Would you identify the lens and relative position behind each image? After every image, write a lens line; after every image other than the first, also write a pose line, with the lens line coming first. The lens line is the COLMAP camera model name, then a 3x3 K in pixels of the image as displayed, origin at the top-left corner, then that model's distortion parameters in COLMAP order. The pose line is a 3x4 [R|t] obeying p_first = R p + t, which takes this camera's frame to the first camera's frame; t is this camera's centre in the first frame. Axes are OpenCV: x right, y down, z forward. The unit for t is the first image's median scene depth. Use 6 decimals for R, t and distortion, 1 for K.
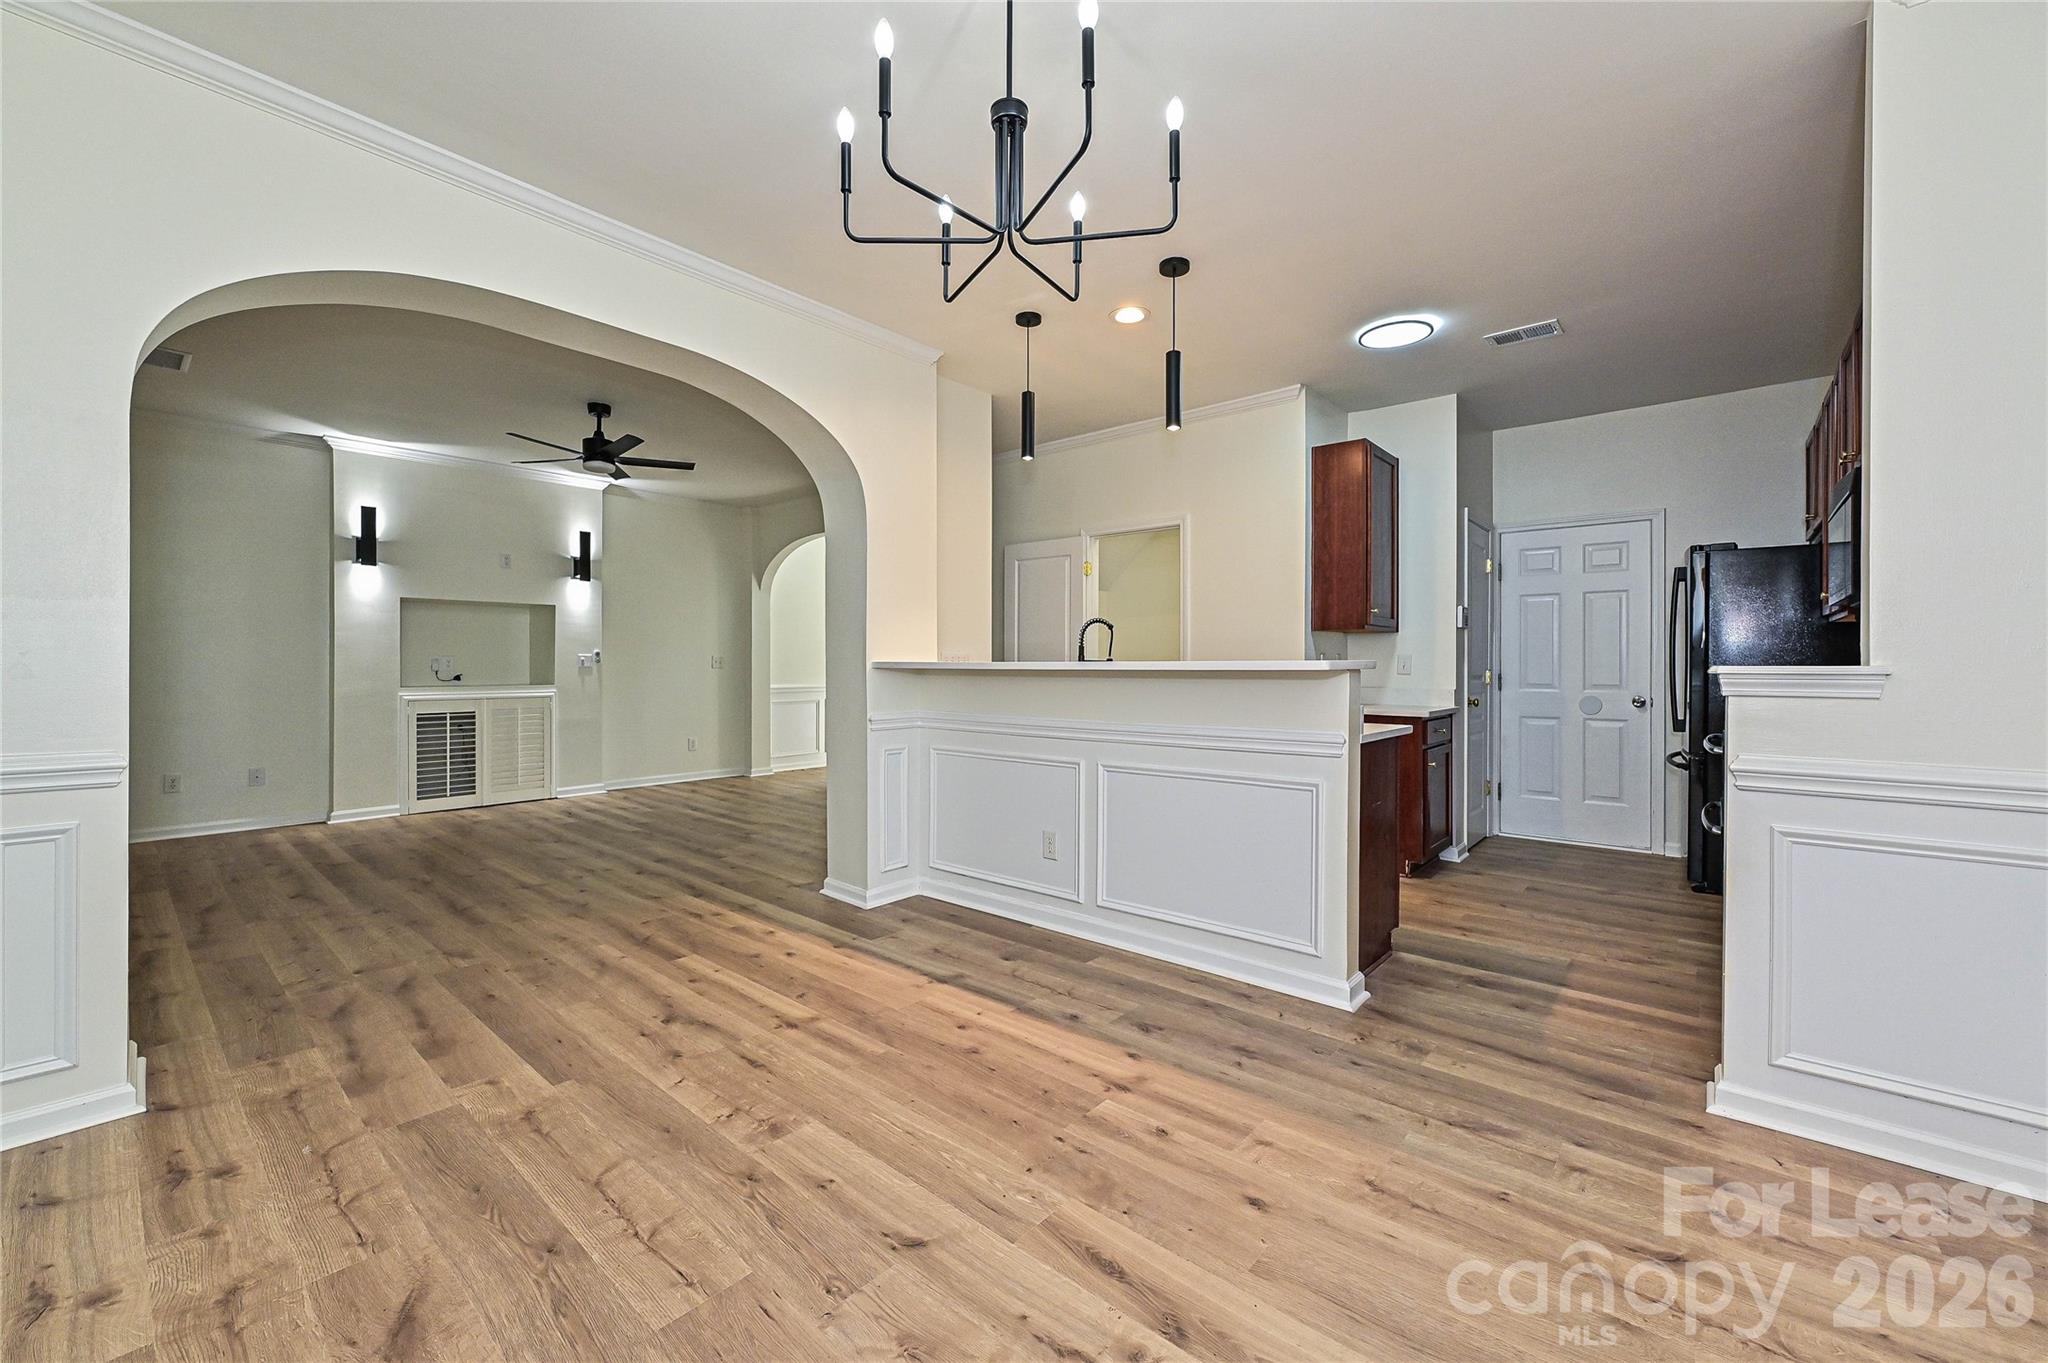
lens RADIAL K [[822.4, 0, 1011.0], [0, 822.4, 673.5], [0, 0, 1]] dist [-0.006520, 0.001089]
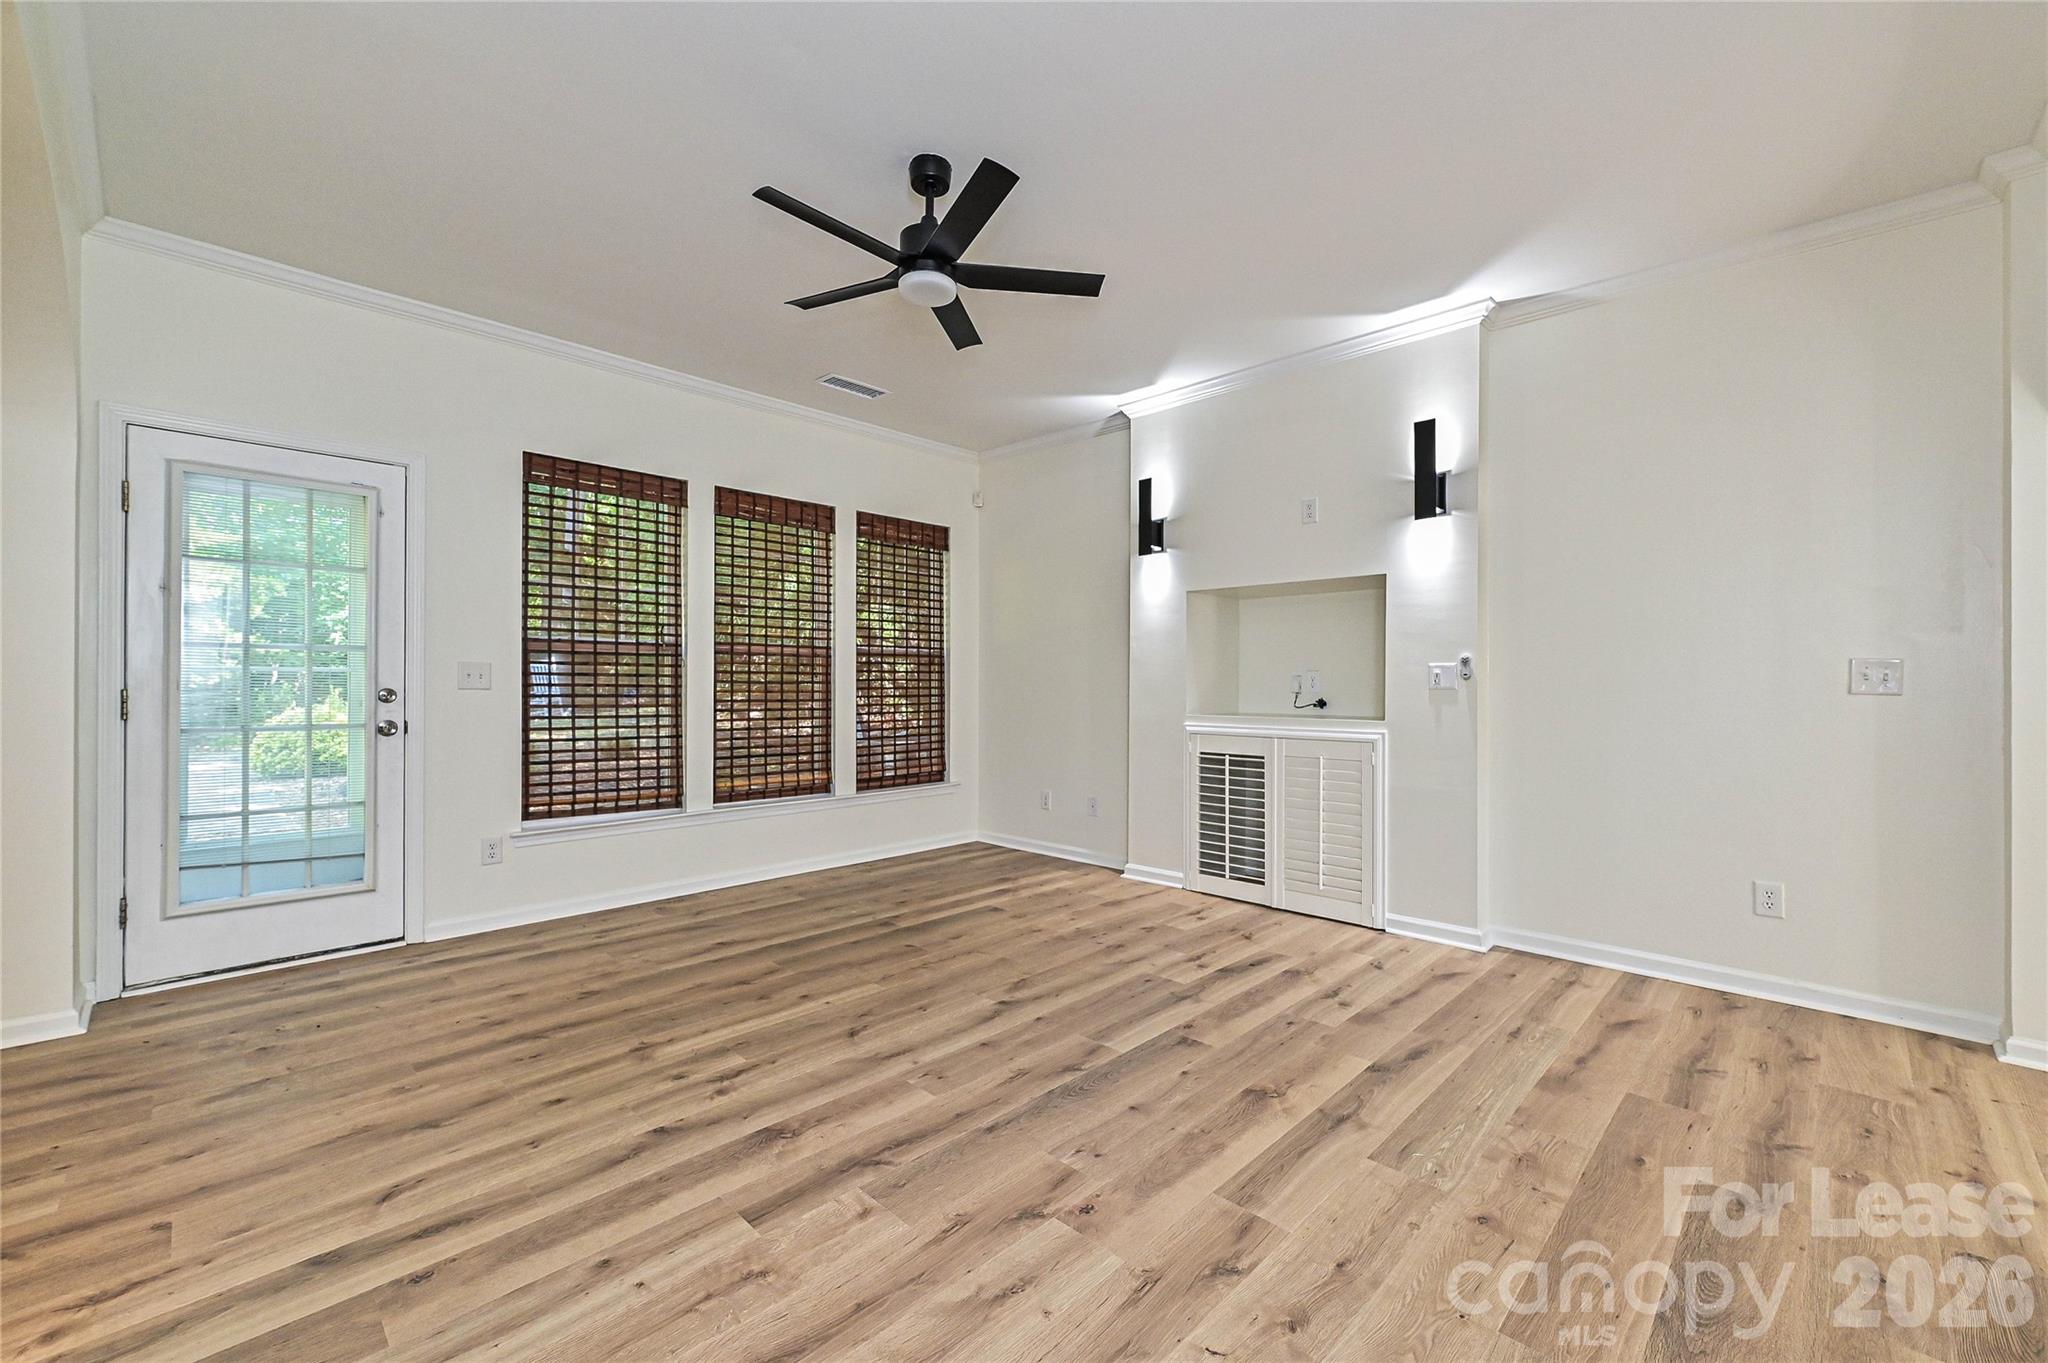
lens RADIAL K [[822.4, 0, 1024.3], [0, 822.4, 681.4], [0, 0, 1]] dist [-0.006520, 0.001089]
pose [[-0.044126, -0.003544, -0.999020, 0.000350], [-0.013972, 0.999898, -0.002930, -0.012345], [0.998928, 0.013829, -0.044171, 1.333193]]
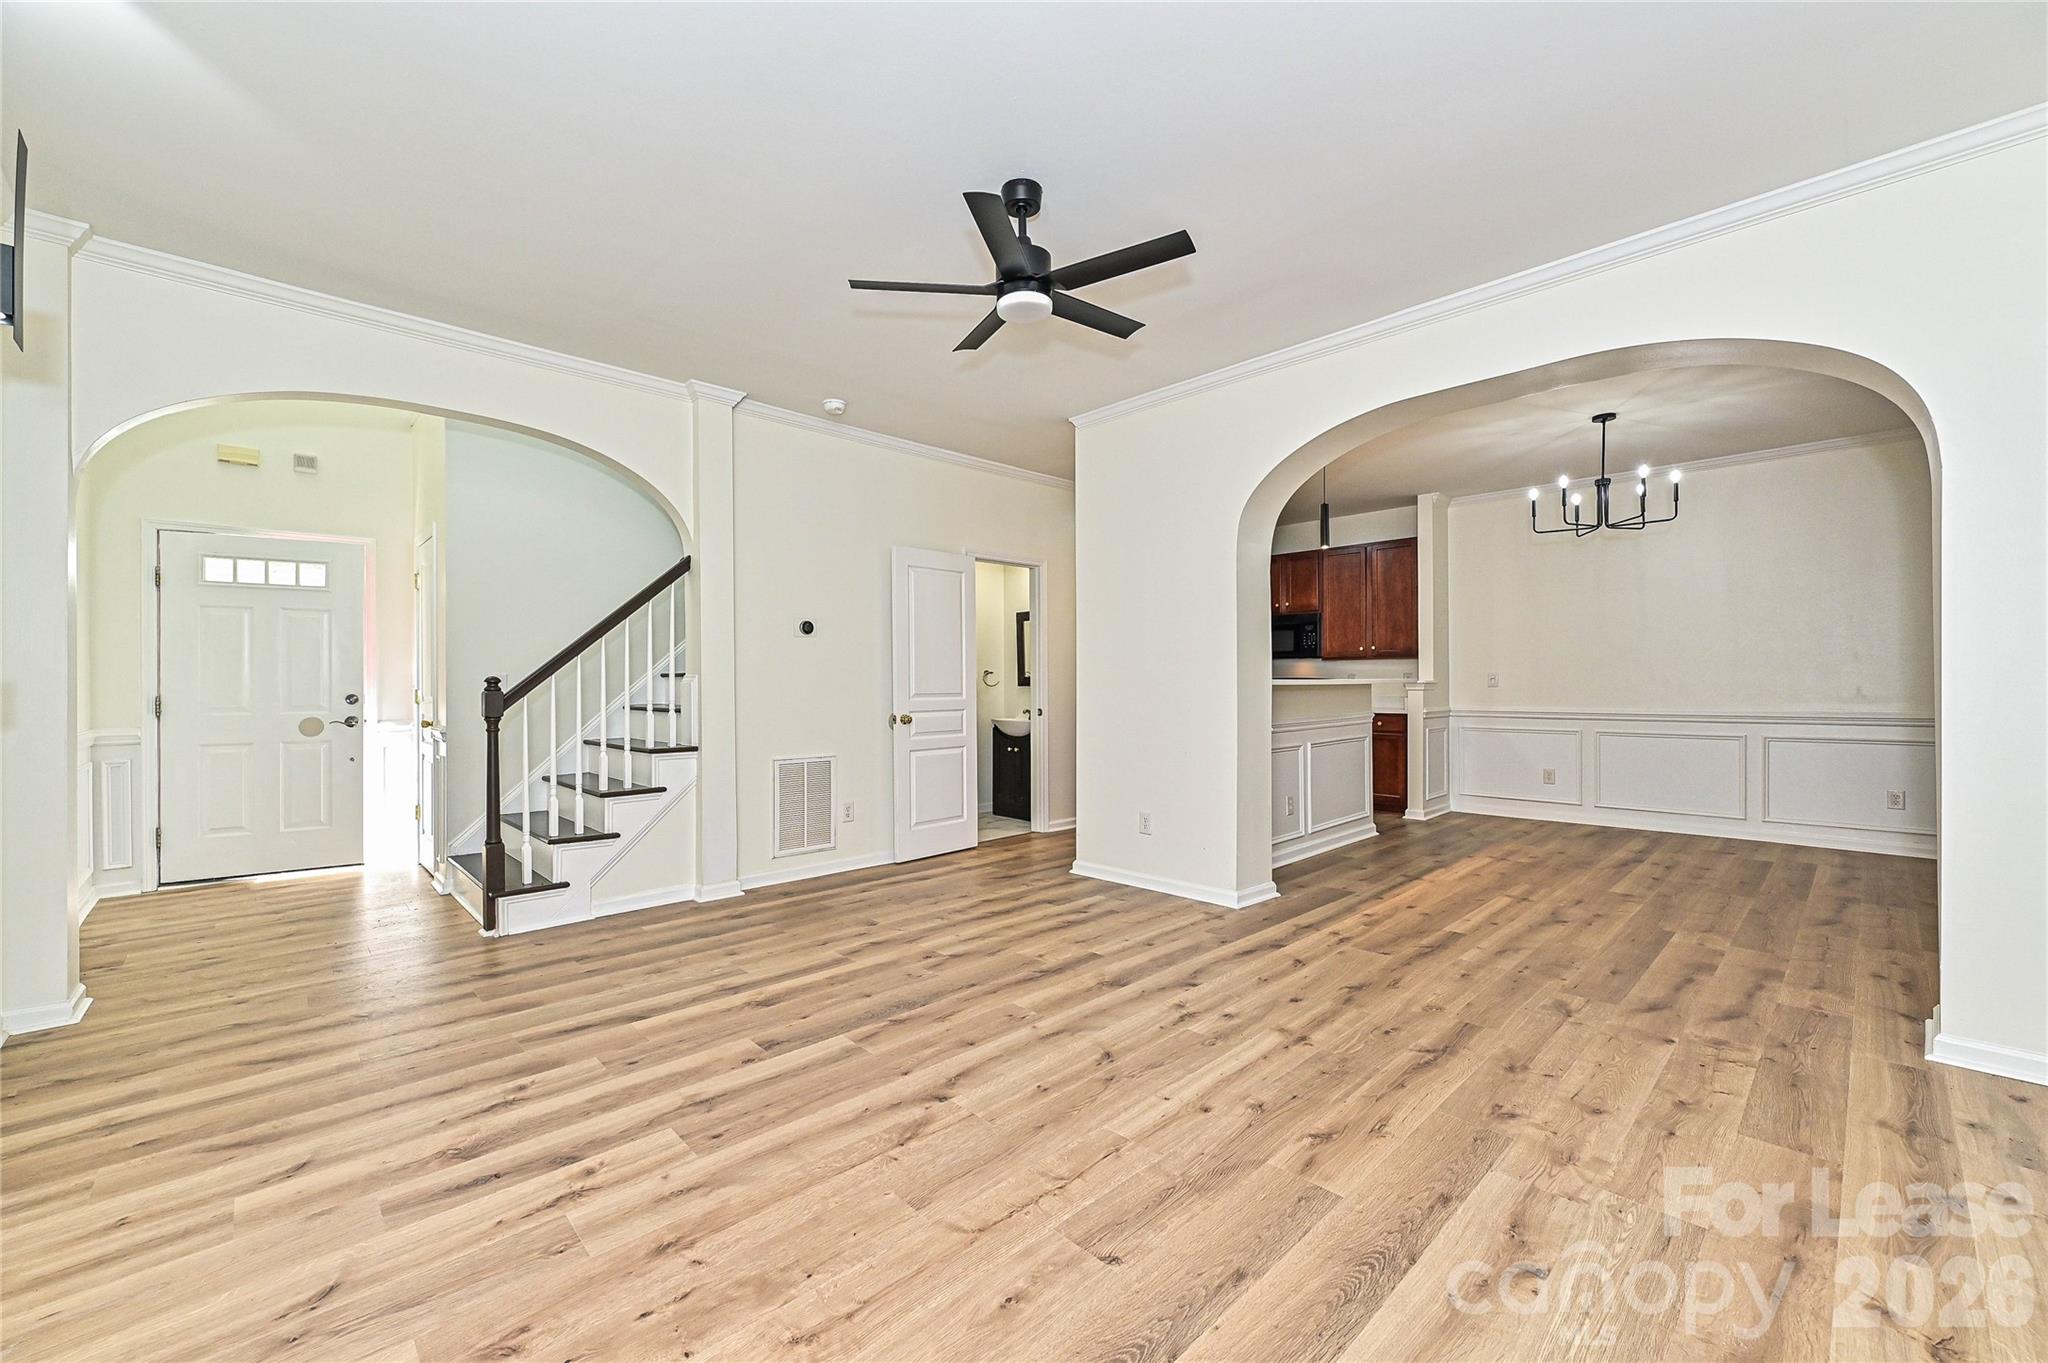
lens RADIAL K [[822.4, 0, 1014.8], [0, 822.4, 685.5], [0, 0, 1]] dist [-0.006520, 0.001089]
pose [[0.083879, -0.006260, 0.996456, -1.261863], [0.015215, 0.999872, 0.005001, -0.016764], [-0.996360, 0.014742, 0.083964, 1.186844]]
